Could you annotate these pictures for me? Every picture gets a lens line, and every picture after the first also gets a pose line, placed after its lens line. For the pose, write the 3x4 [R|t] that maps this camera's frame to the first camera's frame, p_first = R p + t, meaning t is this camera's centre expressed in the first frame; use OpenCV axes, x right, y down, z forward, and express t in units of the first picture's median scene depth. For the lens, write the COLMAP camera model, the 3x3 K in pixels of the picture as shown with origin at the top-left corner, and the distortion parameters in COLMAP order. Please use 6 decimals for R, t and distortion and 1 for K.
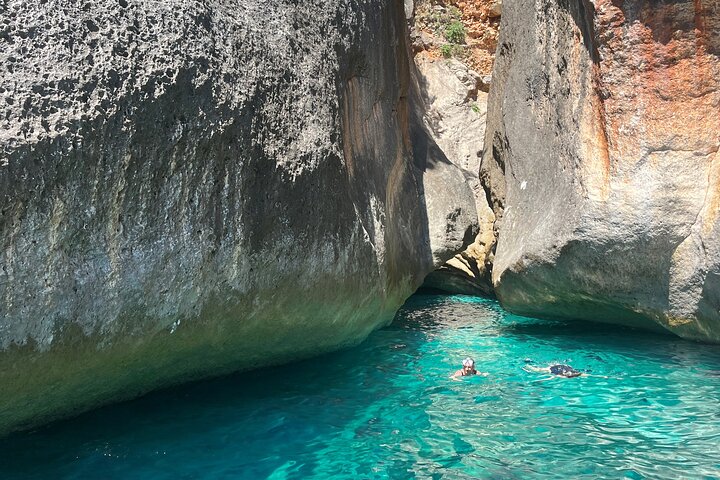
lens RADIAL K [[779.0, 0, 360.0], [0, 779.0, 240.0], [0, 0, 1]] dist [0.184484, -0.403877]
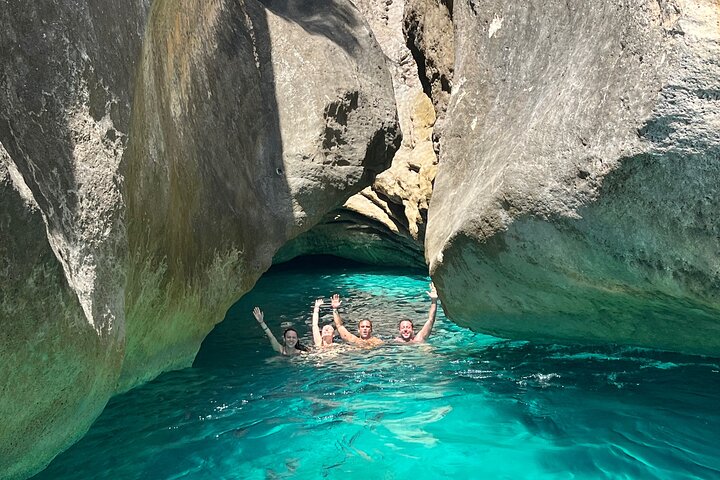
lens RADIAL K [[779.0, 0, 360.0], [0, 779.0, 240.0], [0, 0, 1]] dist [0.184484, -0.403877]
pose [[0.998326, -0.037456, 0.044059, 0.109490], [0.032840, 0.994324, 0.101204, -0.001686], [-0.047600, -0.099588, 0.993890, 0.553744]]
